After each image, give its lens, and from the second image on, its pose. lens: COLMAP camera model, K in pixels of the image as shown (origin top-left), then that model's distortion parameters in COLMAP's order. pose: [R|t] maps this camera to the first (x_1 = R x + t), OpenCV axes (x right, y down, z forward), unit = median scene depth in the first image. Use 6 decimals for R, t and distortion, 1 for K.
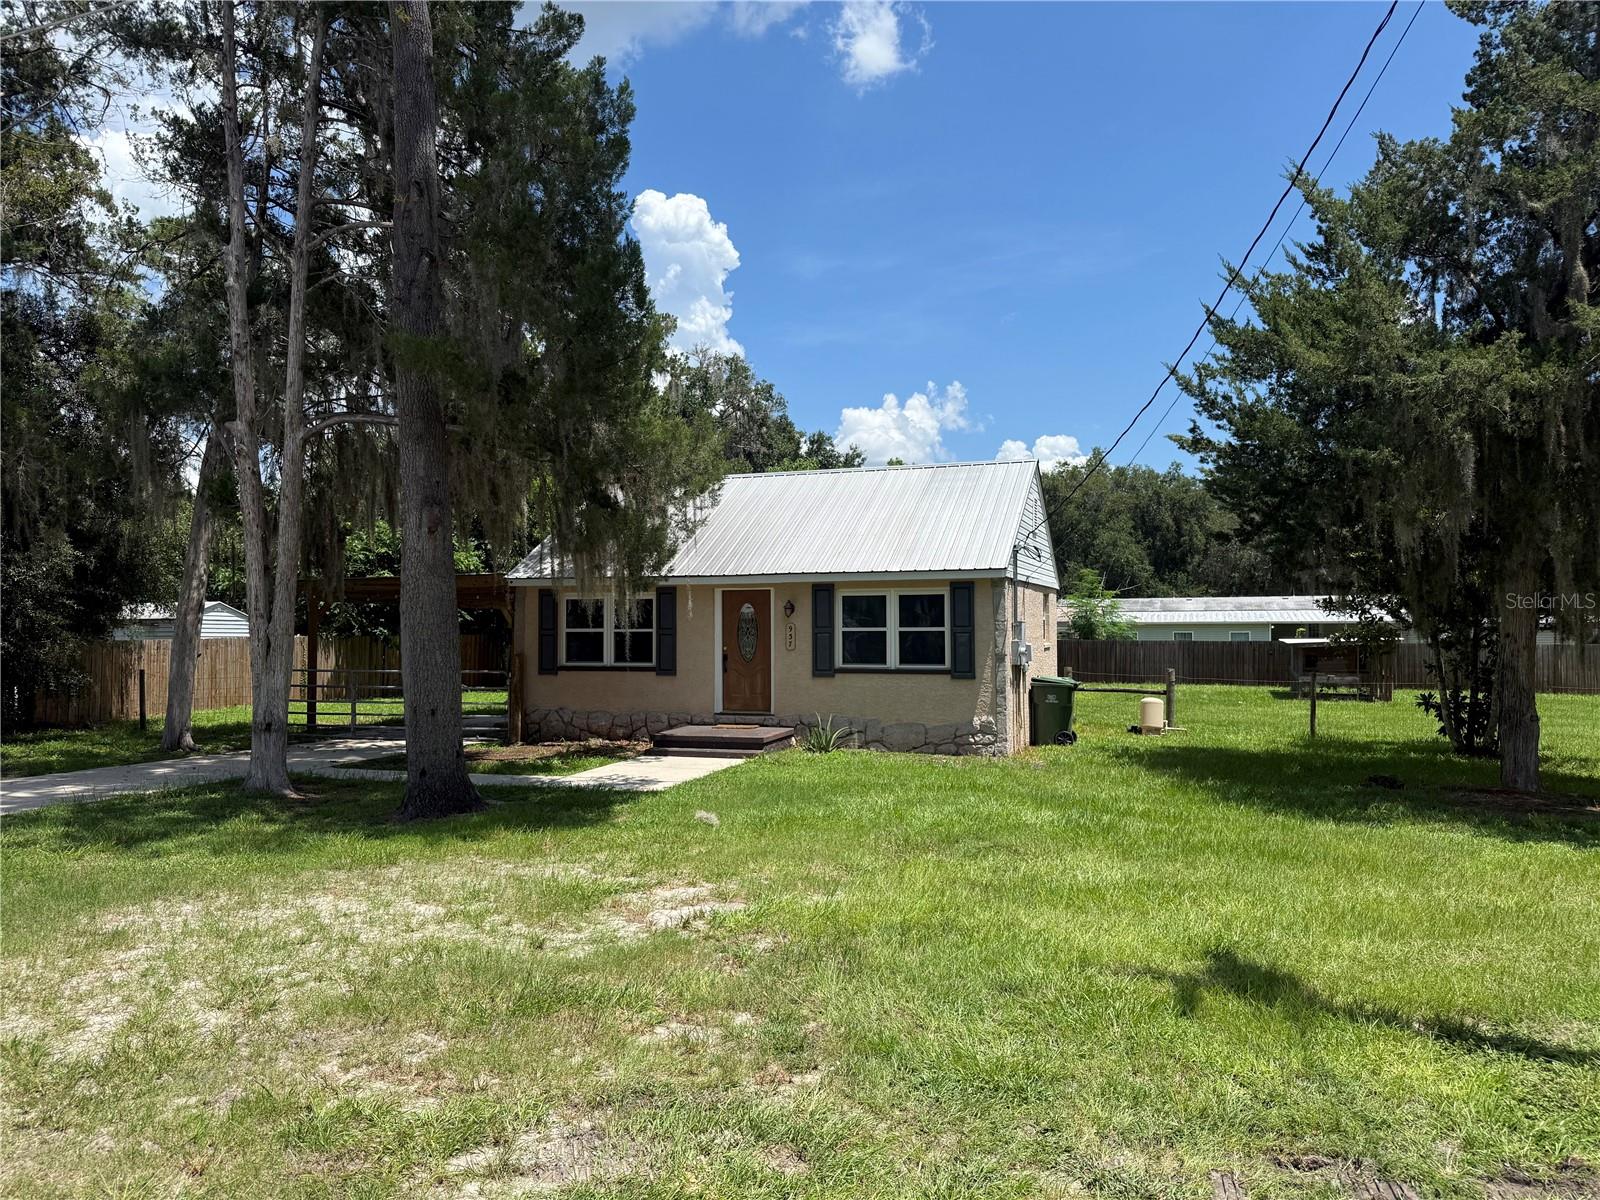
lens RADIAL K [[1112.1, 0, 793.2], [0, 1112.1, 603.2], [0, 0, 1]] dist [0.060134, -0.056770]
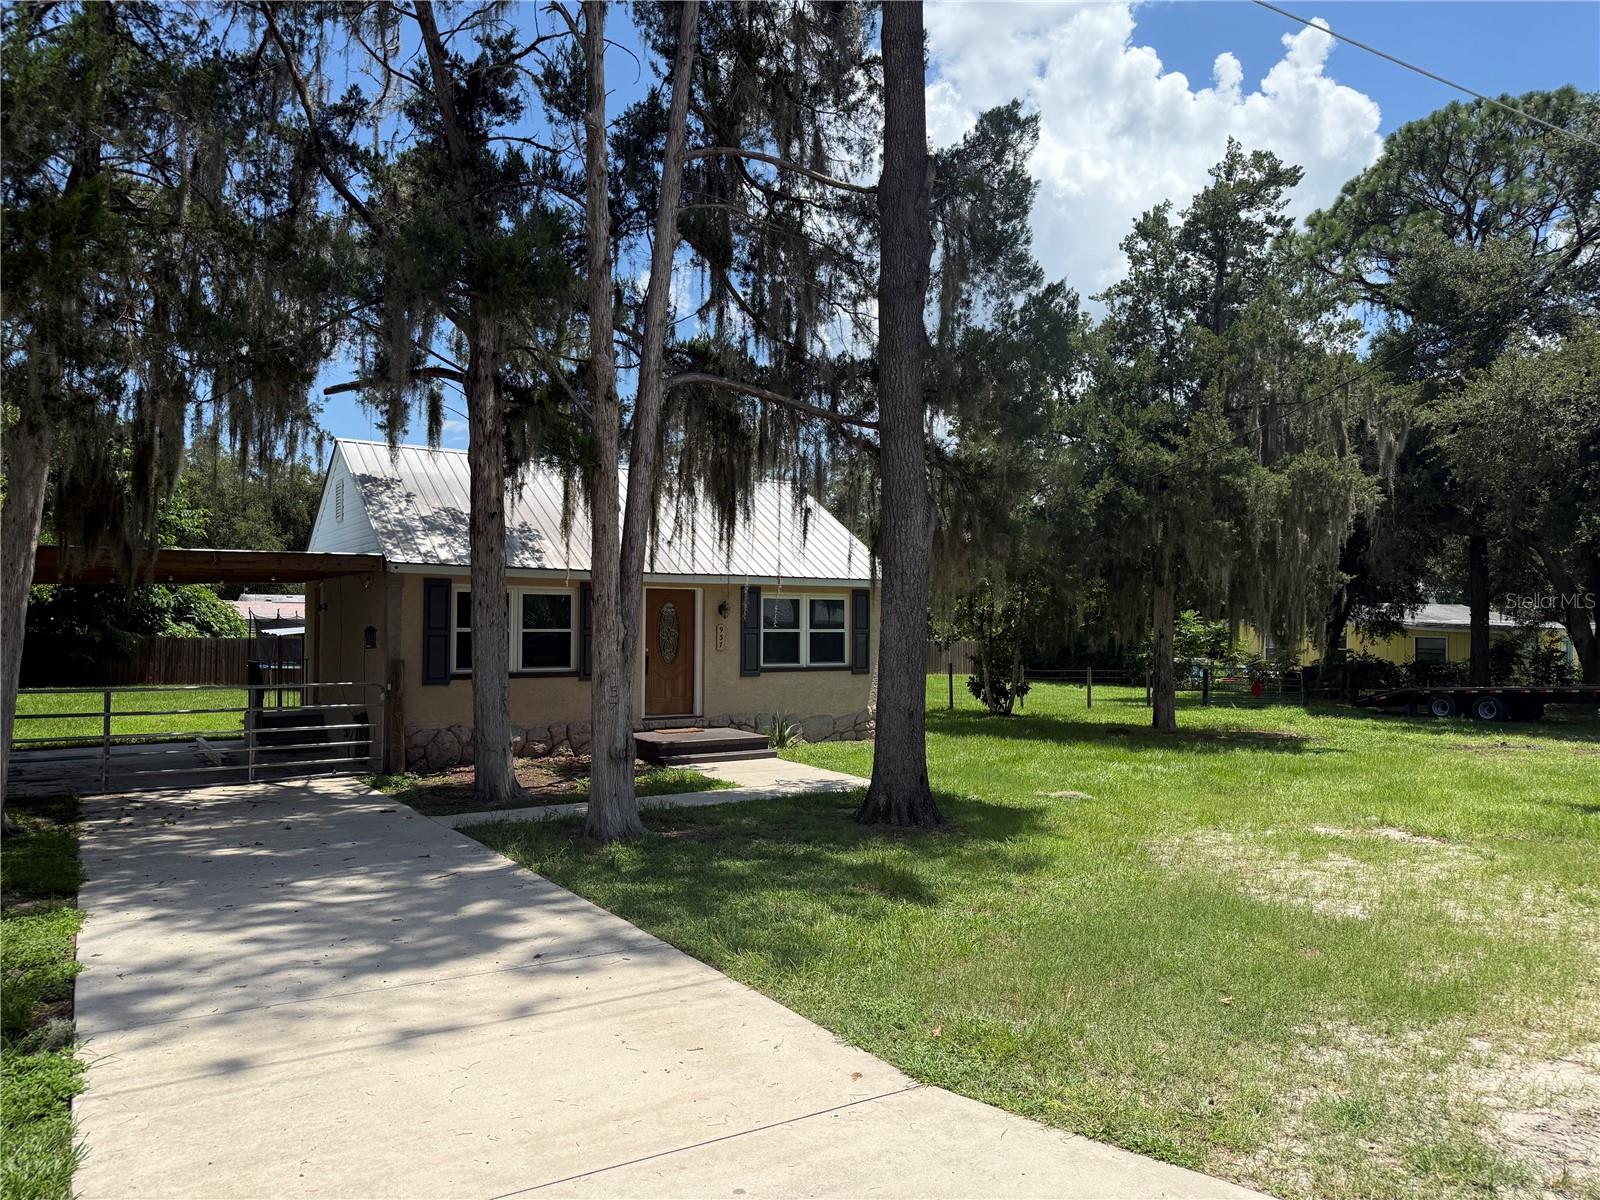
lens RADIAL K [[1112.1, 0, 800.1], [0, 1112.1, 605.6], [0, 0, 1]] dist [0.060134, -0.056770]
pose [[0.612797, 0.022799, 0.789911, -0.769627], [-0.024751, 0.999647, -0.009651, 0.009602], [-0.789852, -0.013637, 0.613145, 0.335646]]
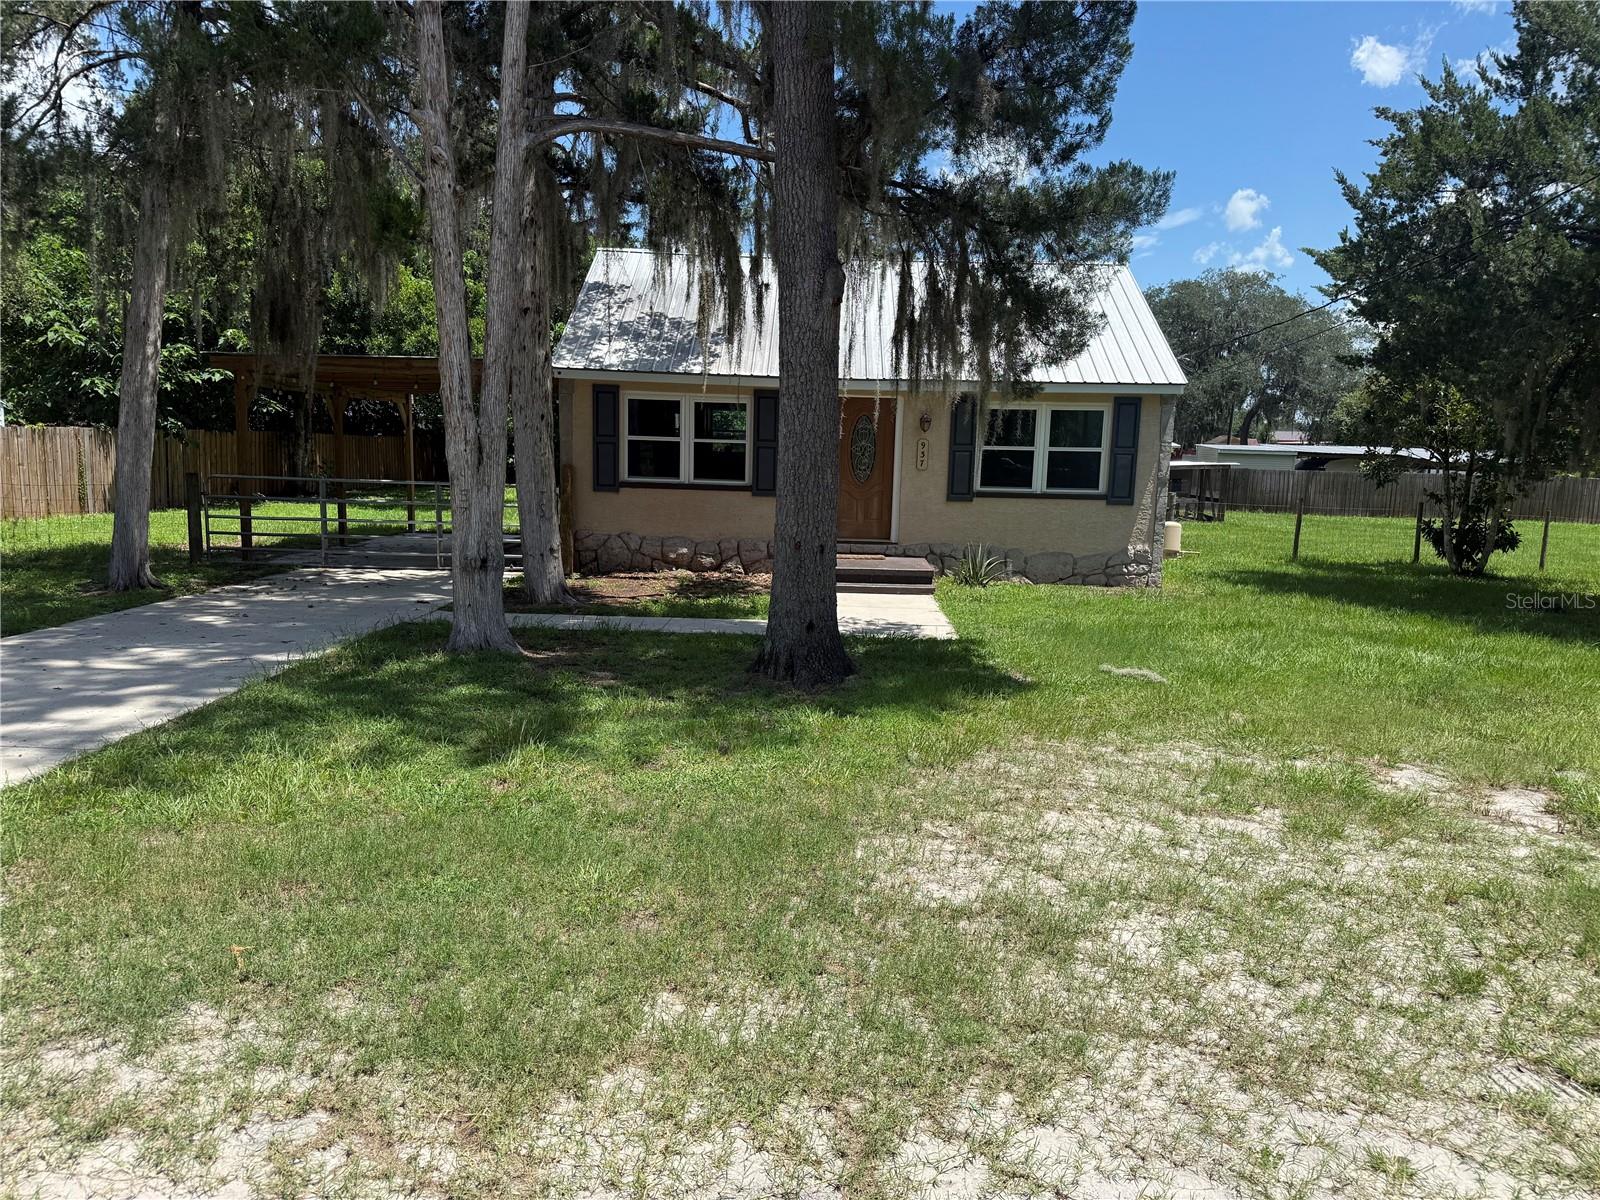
lens RADIAL K [[1112.1, 0, 801.0], [0, 1112.1, 602.6], [0, 0, 1]] dist [0.060134, -0.056770]
pose [[0.946287, -0.016353, 0.322914, -0.387521], [-0.037897, 0.986226, 0.161001, 0.008343], [-0.321099, -0.164591, 0.932633, 0.197119]]
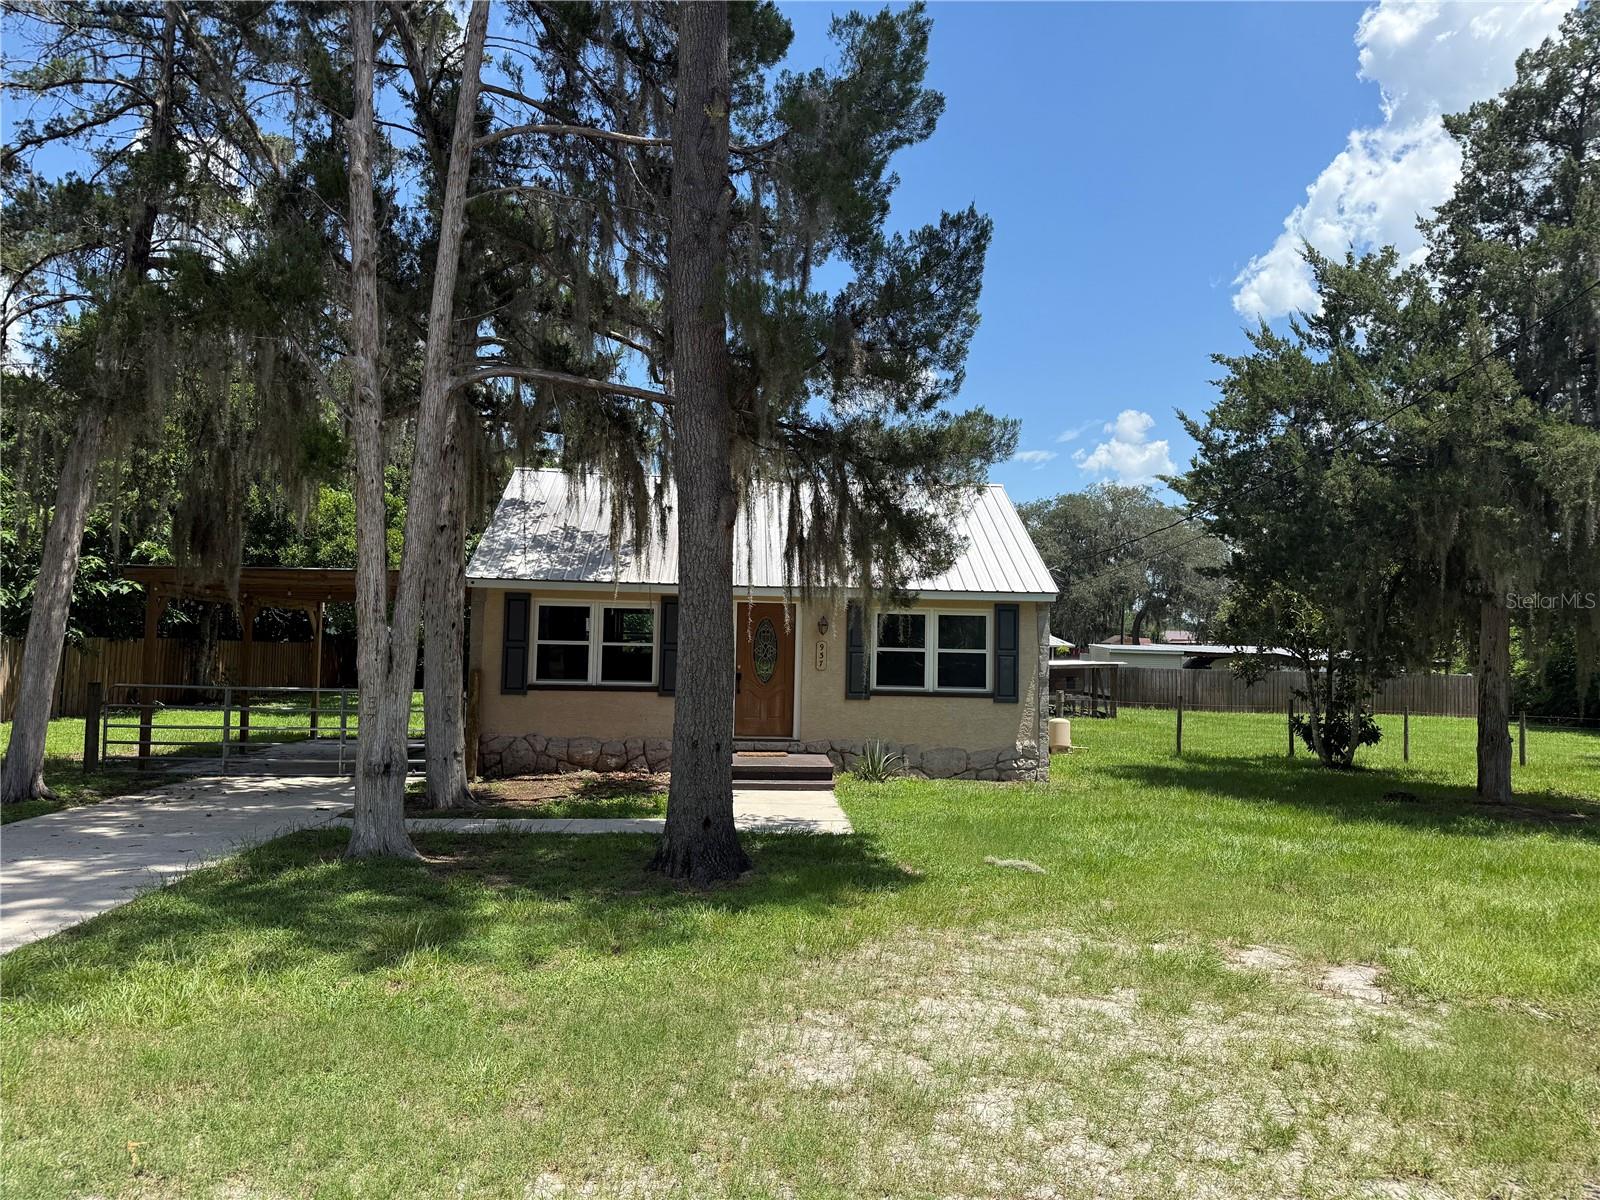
lens RADIAL K [[1112.1, 0, 801.7], [0, 1112.1, 589.1], [0, 0, 1]] dist [0.060134, -0.056770]
pose [[0.918993, 0.043047, 0.391917, -0.391590], [-0.033891, 0.998968, -0.030252, 0.003310], [-0.392814, 0.014519, 0.919503, 0.157435]]
